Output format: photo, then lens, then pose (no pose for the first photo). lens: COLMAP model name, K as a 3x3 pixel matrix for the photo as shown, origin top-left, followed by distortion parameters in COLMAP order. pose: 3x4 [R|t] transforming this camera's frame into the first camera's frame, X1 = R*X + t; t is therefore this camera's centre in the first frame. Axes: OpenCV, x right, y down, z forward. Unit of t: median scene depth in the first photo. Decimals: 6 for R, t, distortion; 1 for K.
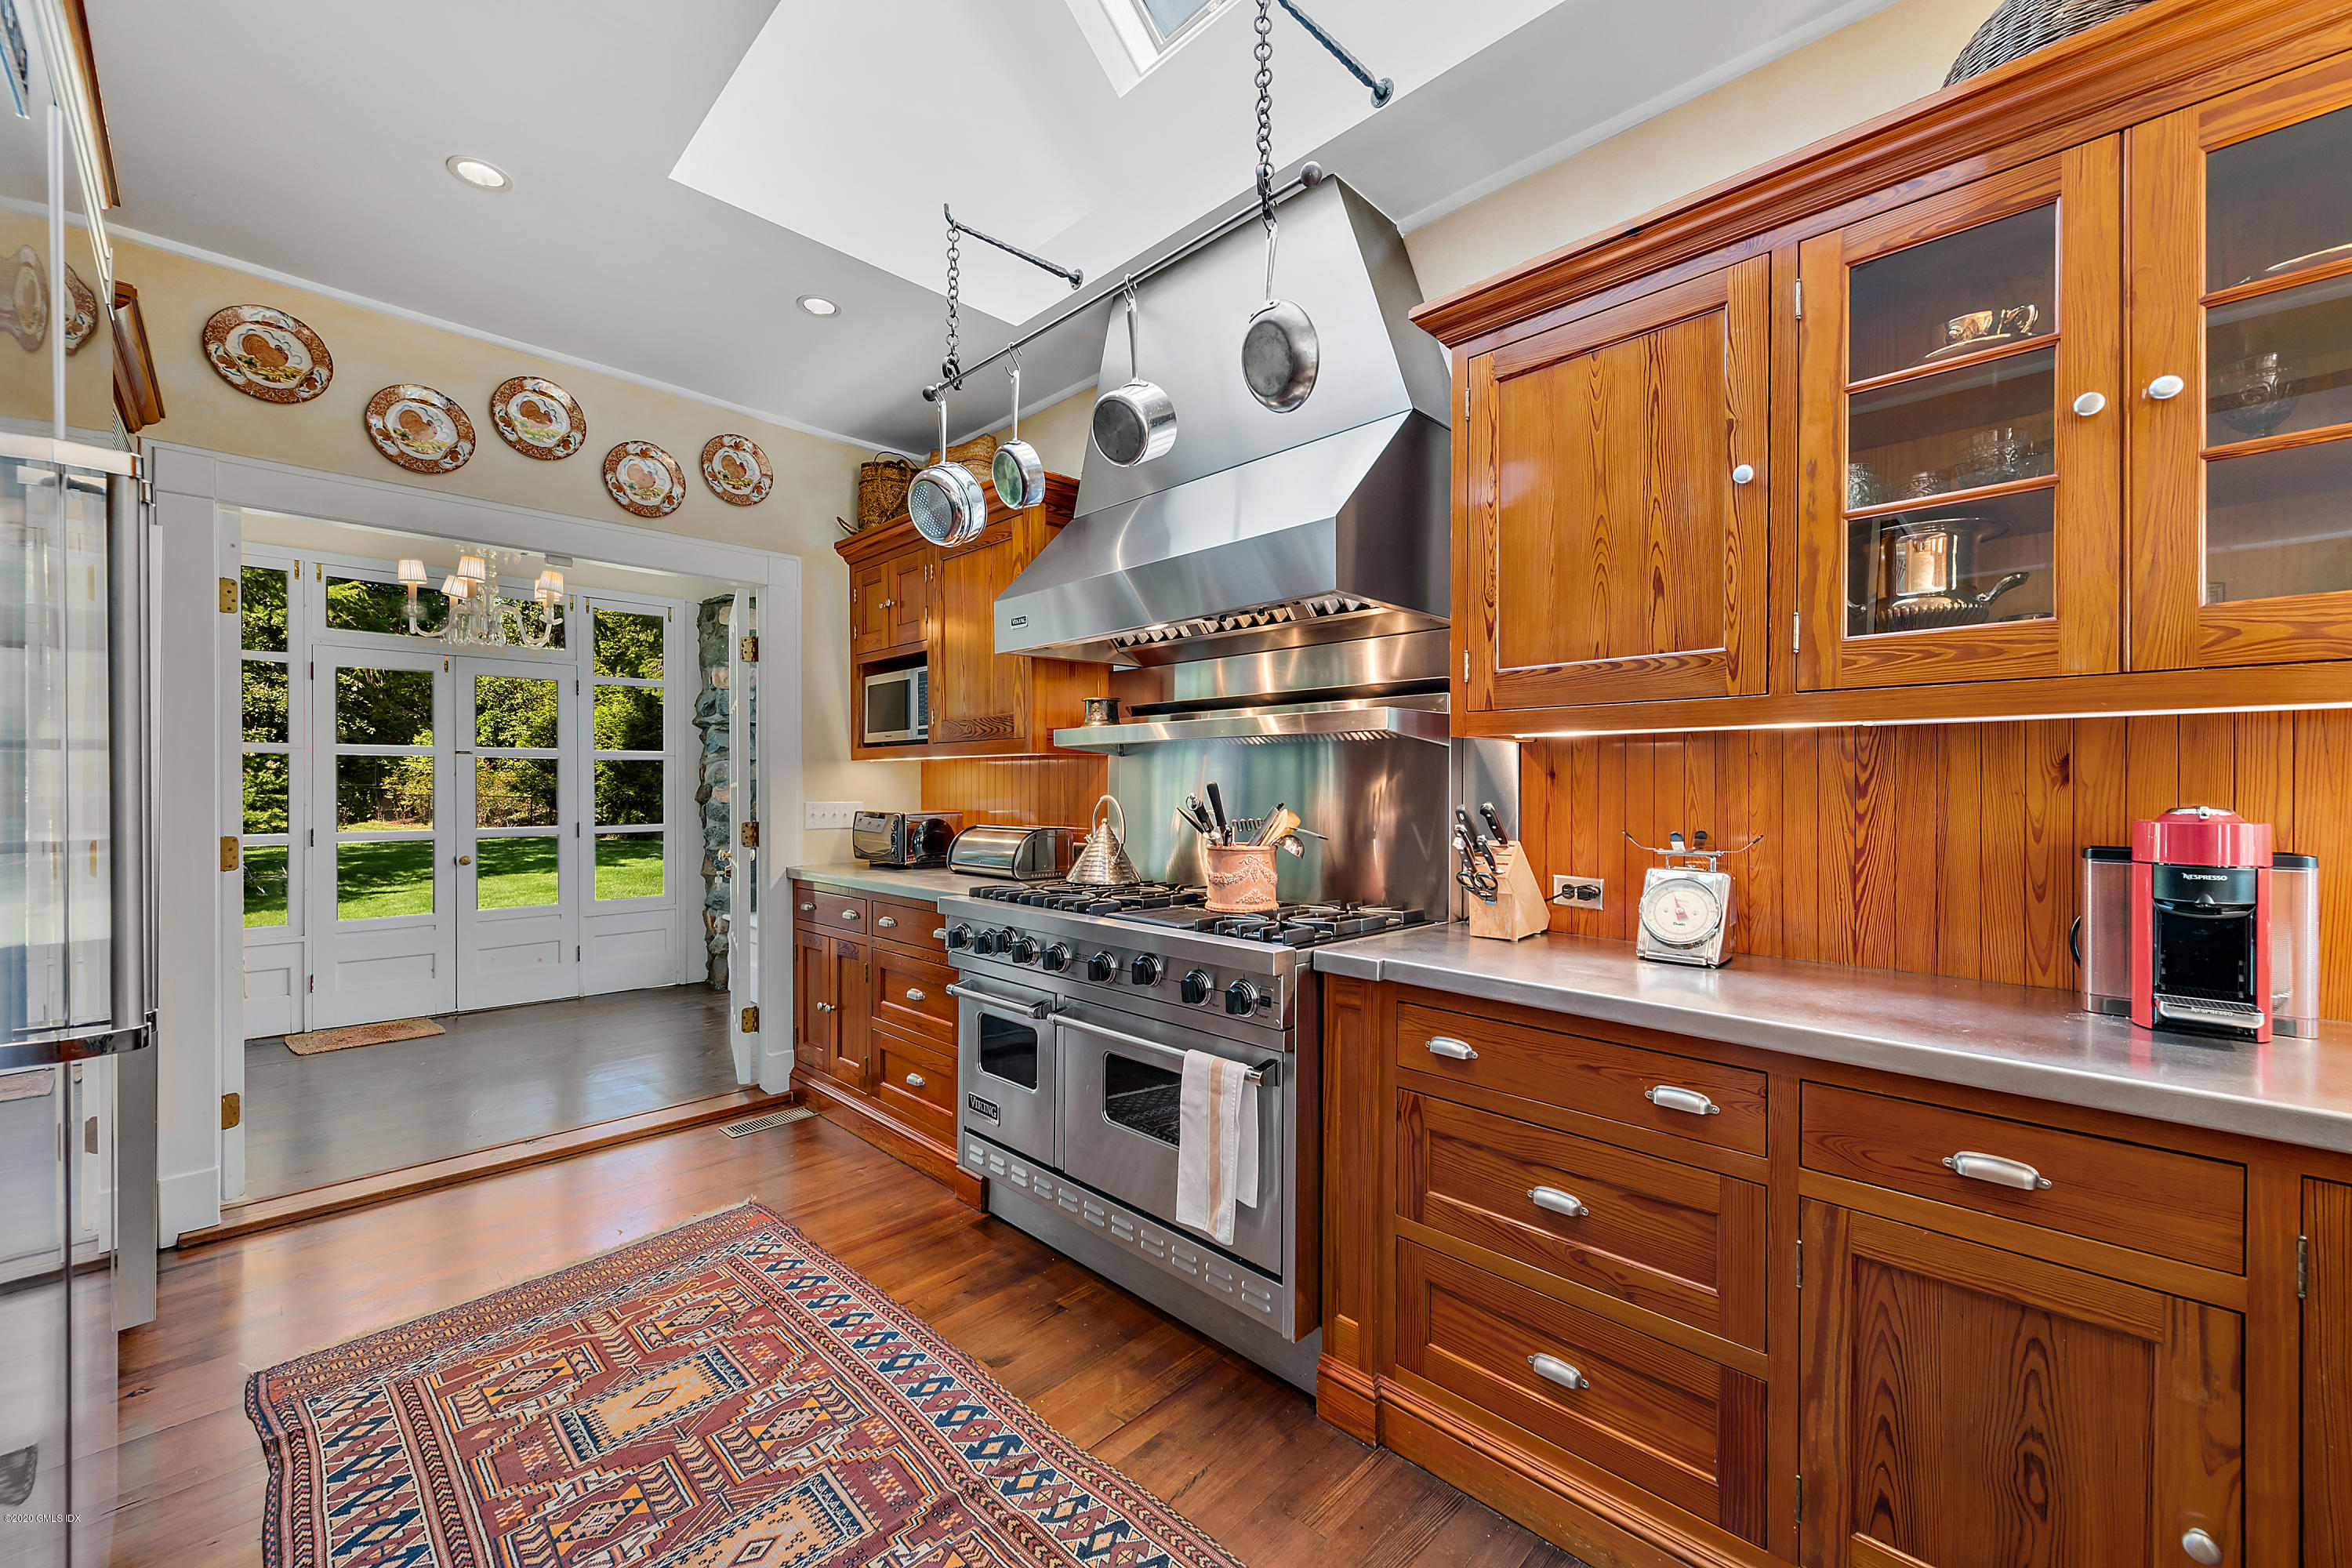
lens RADIAL K [[902.1, 0, 1168.9], [0, 902.1, 781.3], [0, 0, 1]] dist [0.005943, -0.000314]
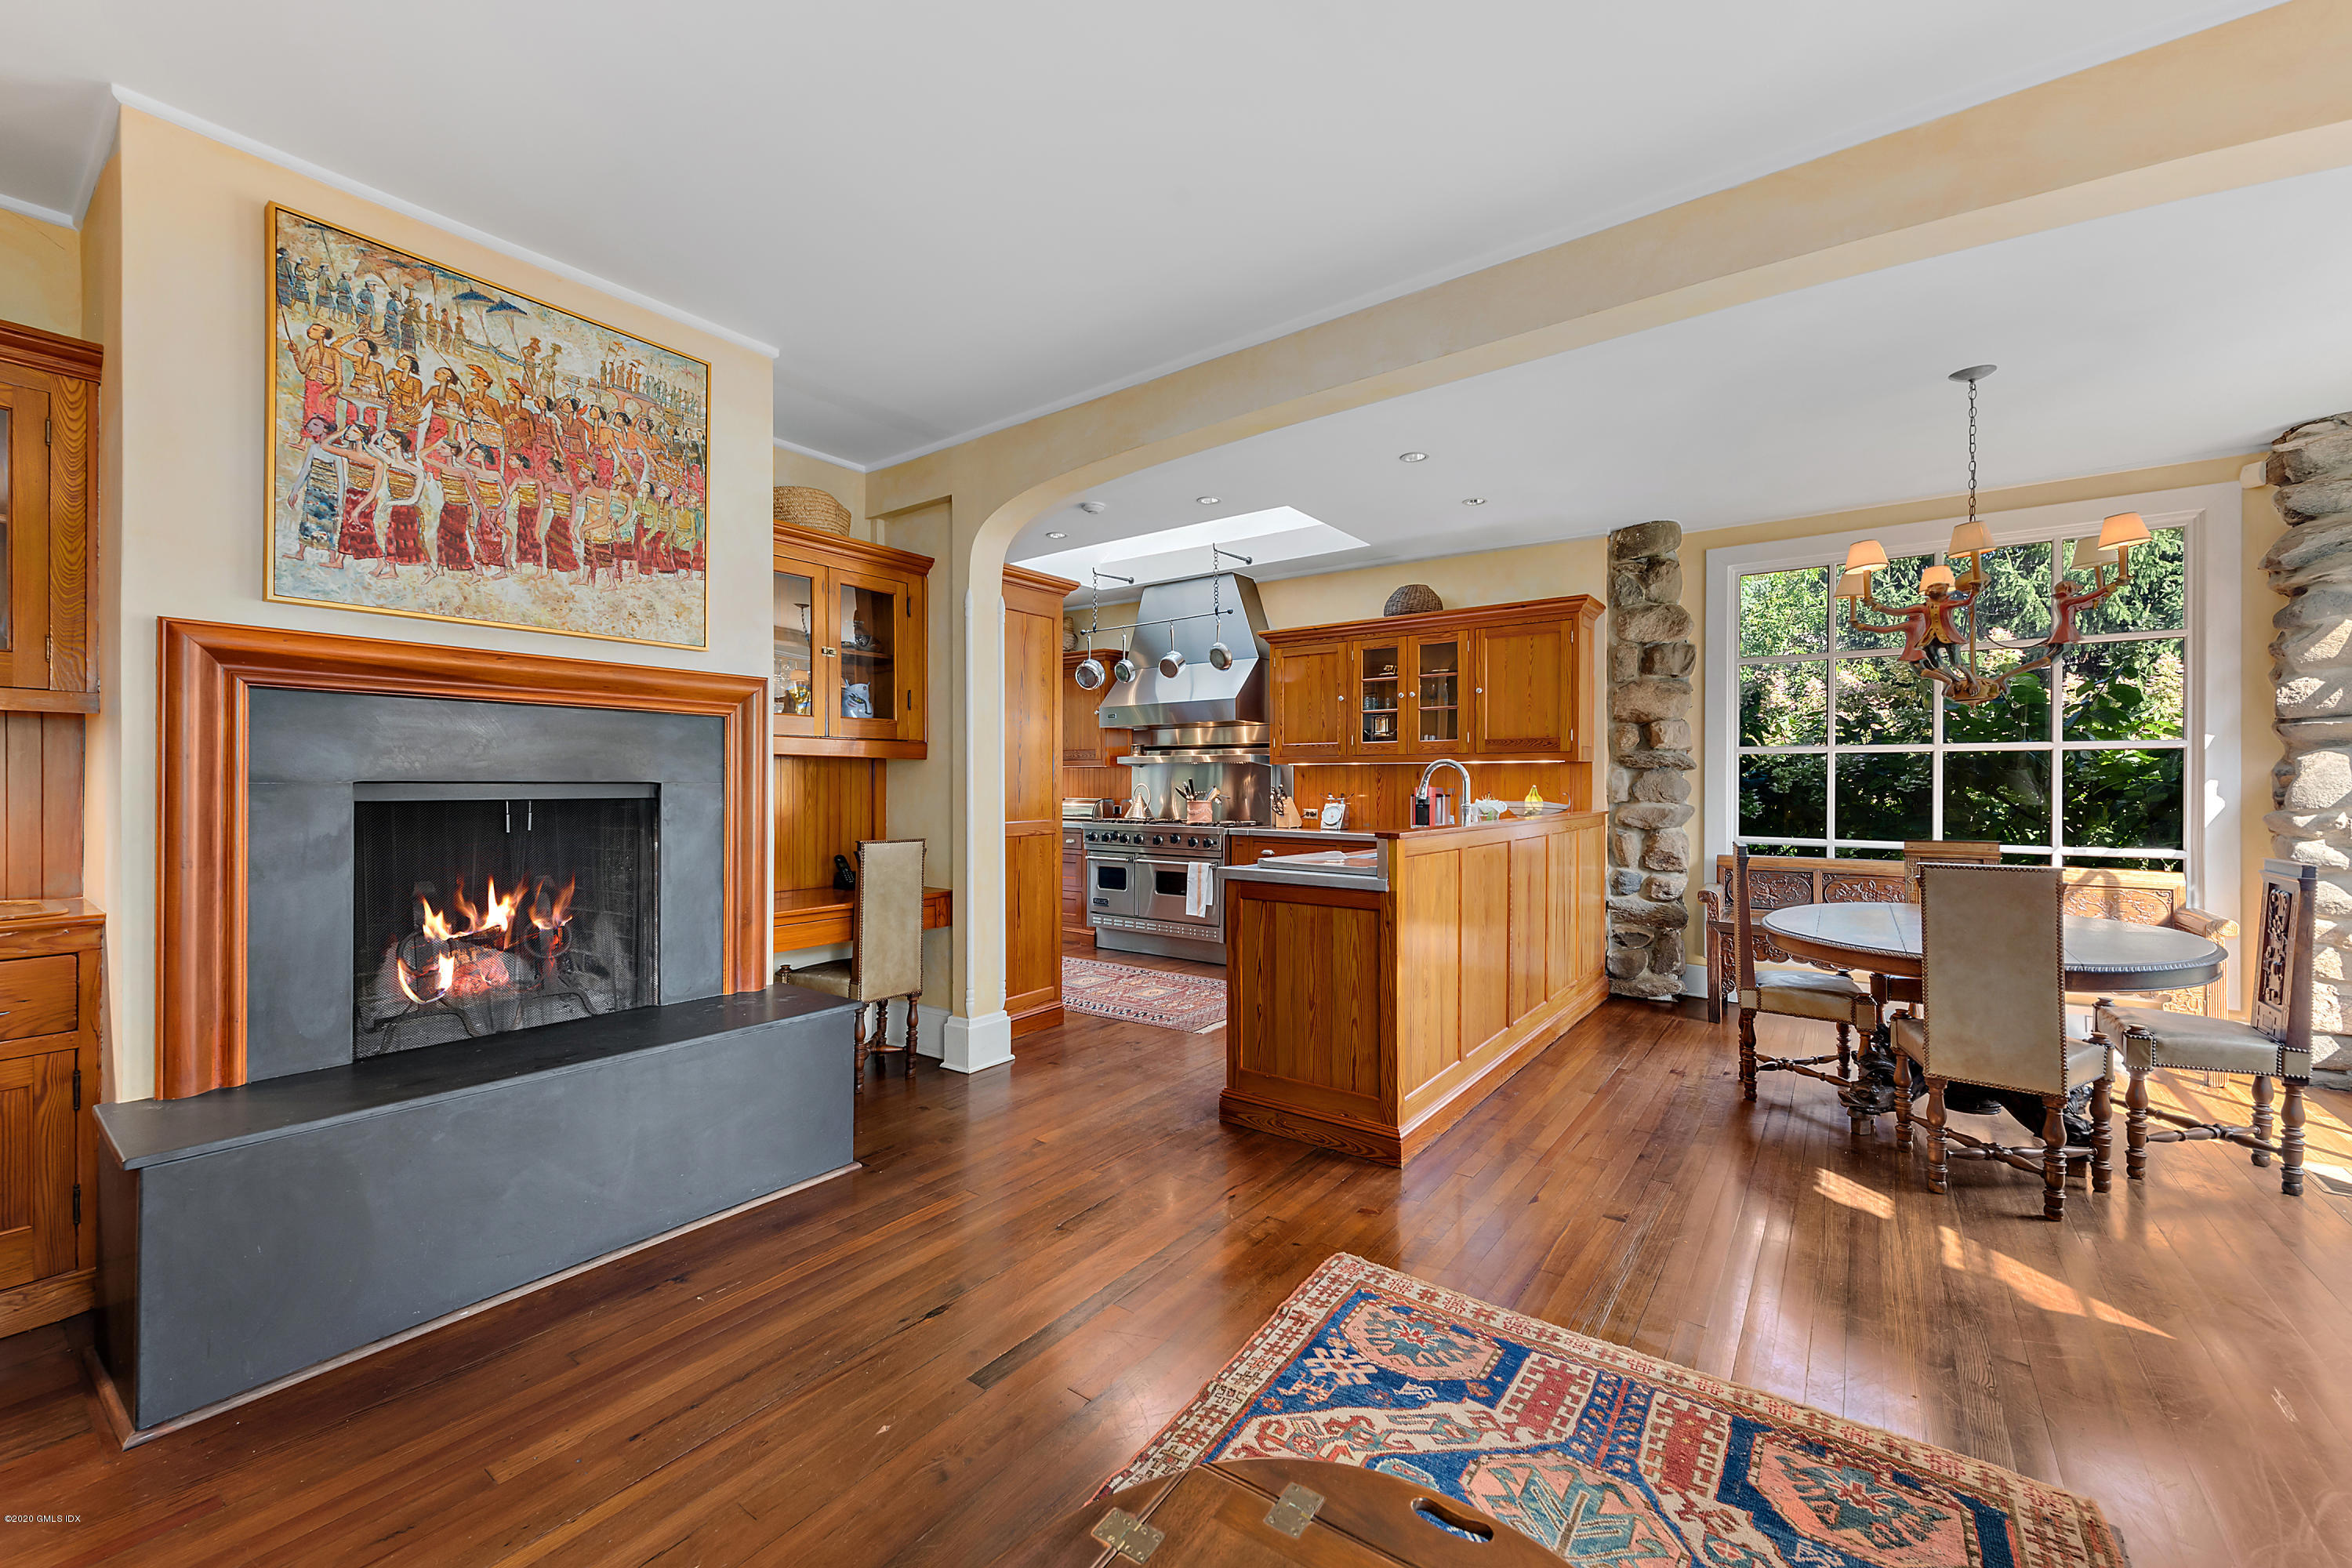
lens RADIAL K [[921.7, 0, 1168.9], [0, 921.7, 786.5], [0, 0, 1]] dist [0.004829, -0.000387]
pose [[0.987078, 0.003098, 0.160209, -0.579933], [-0.003549, 0.999991, 0.002526, 0.023713], [-0.160199, -0.003062, 0.987080, -2.226559]]
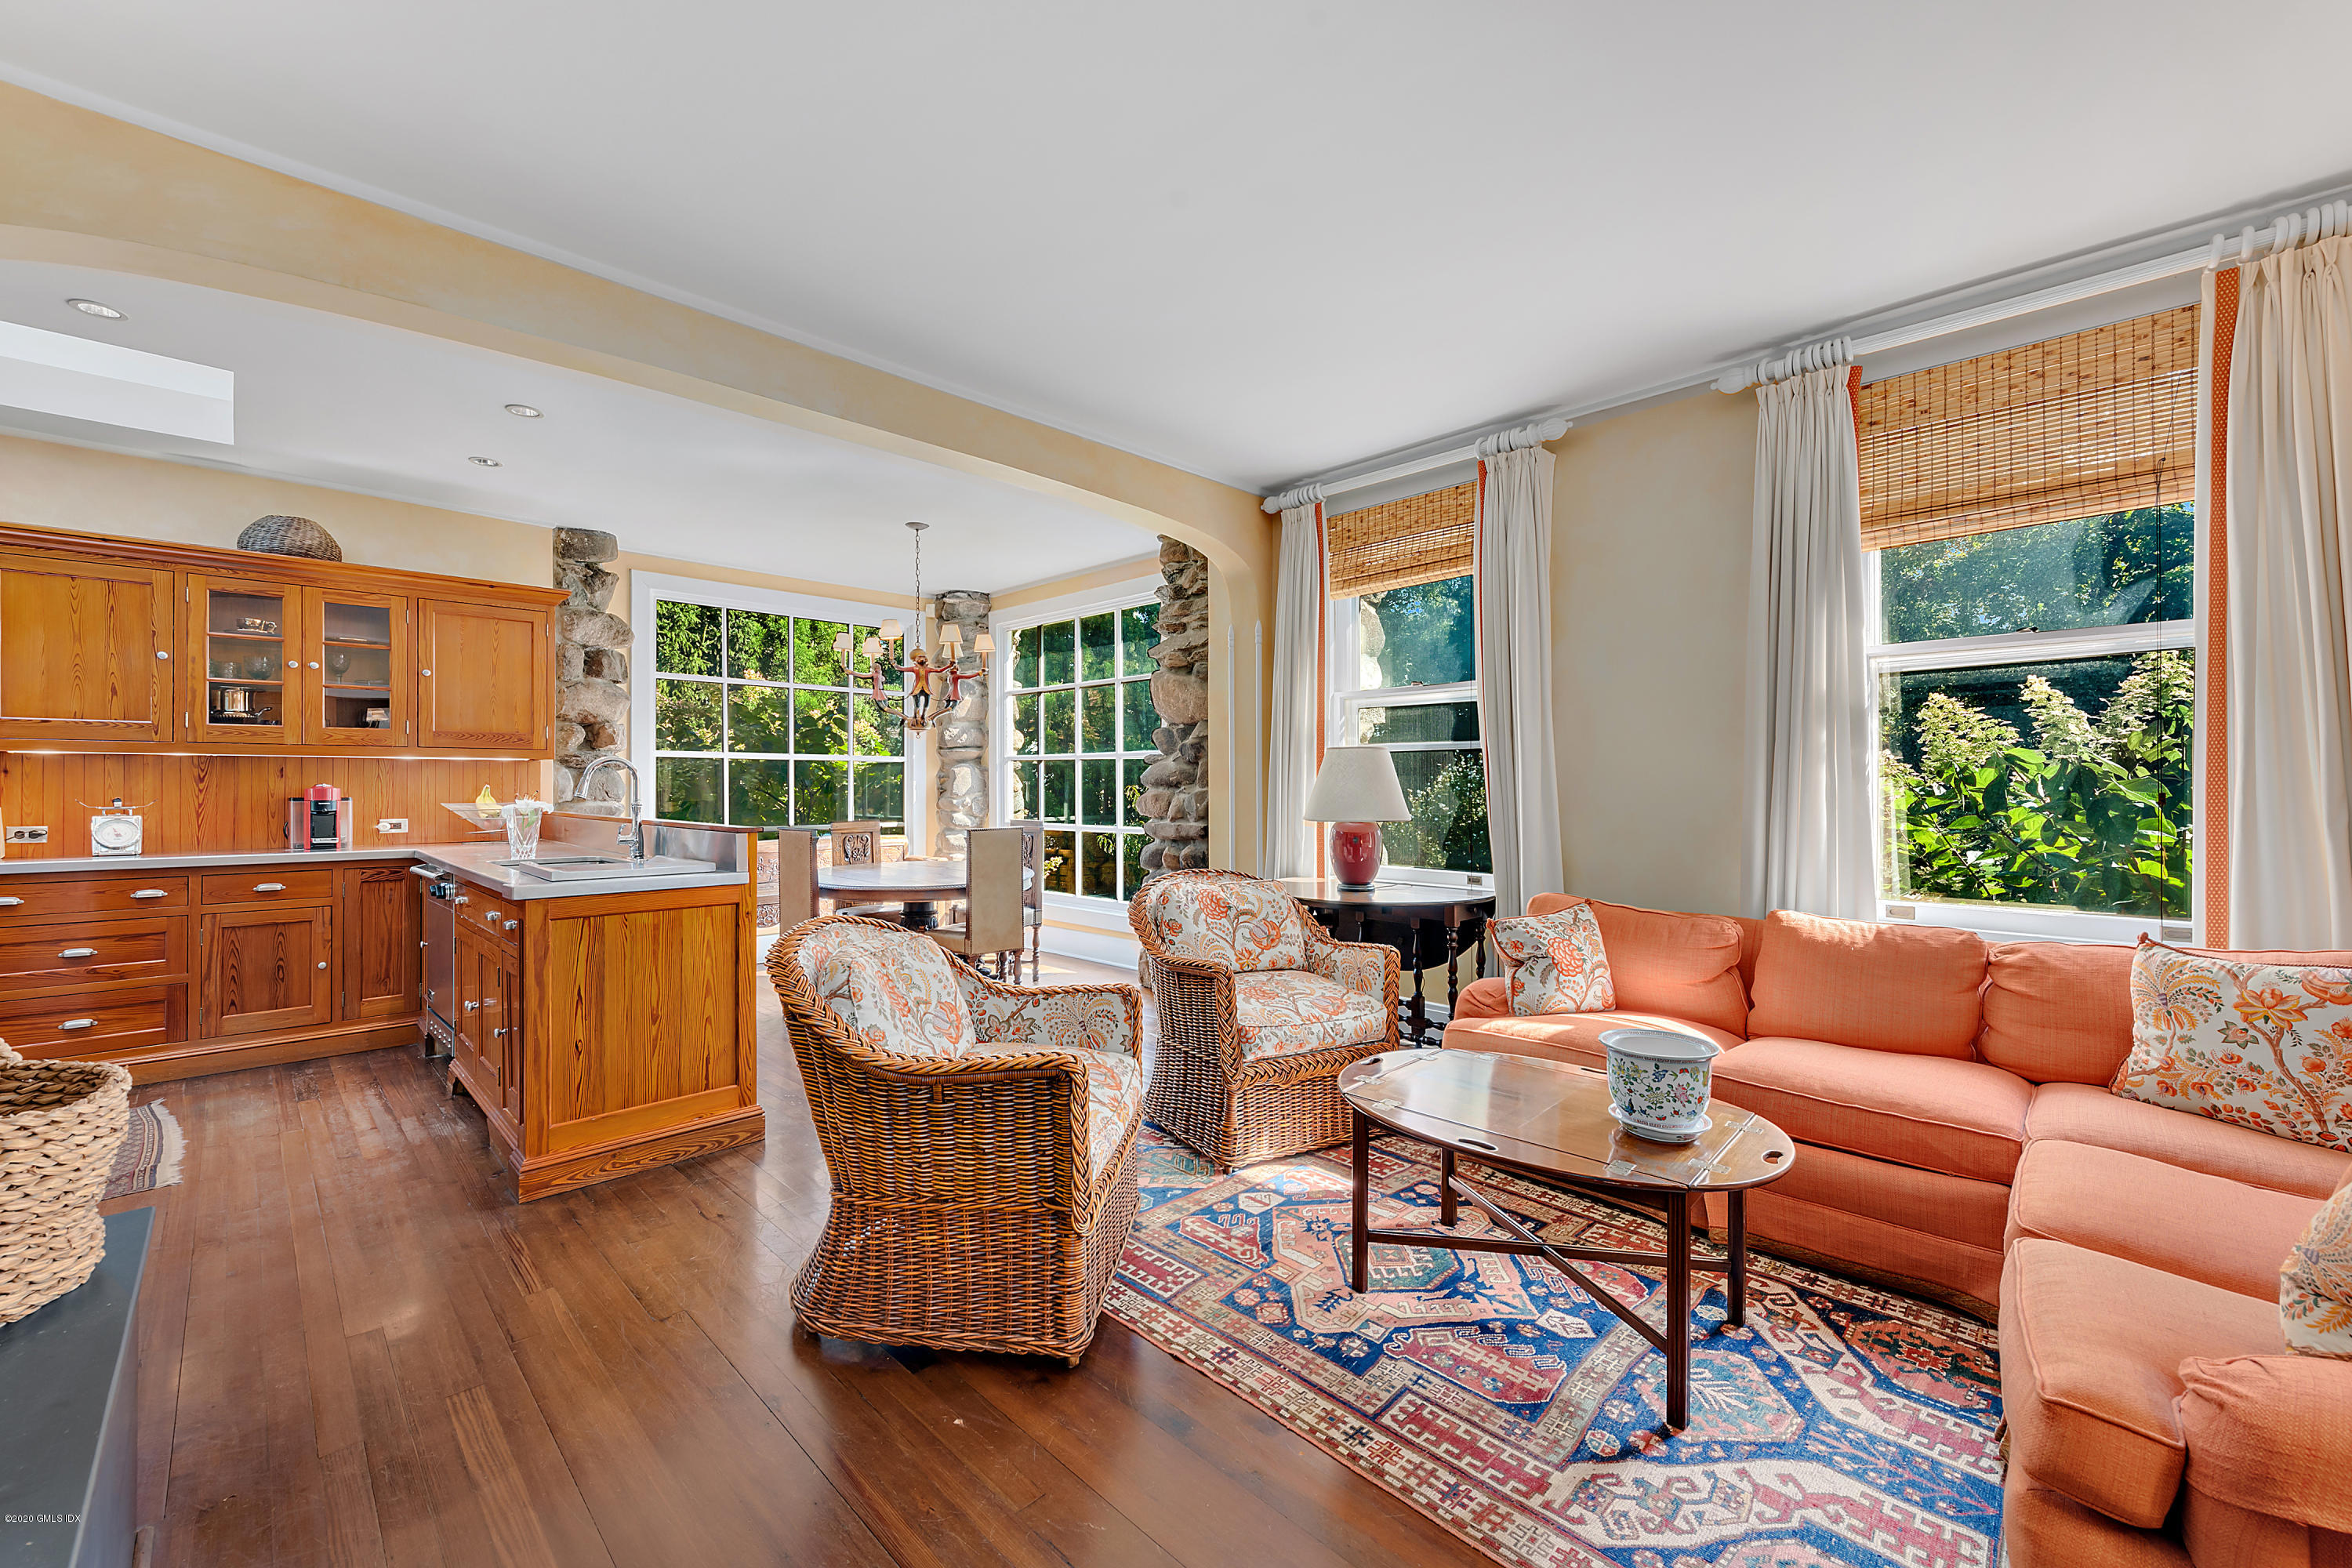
lens RADIAL K [[921.7, 0, 1168.9], [0, 921.7, 786.5], [0, 0, 1]] dist [0.004829, -0.000387]
pose [[-0.014472, -0.000374, 0.999895, -1.627416], [0.005532, 0.999985, 0.000454, 0.037577], [-0.999880, 0.005538, -0.014470, -1.451623]]
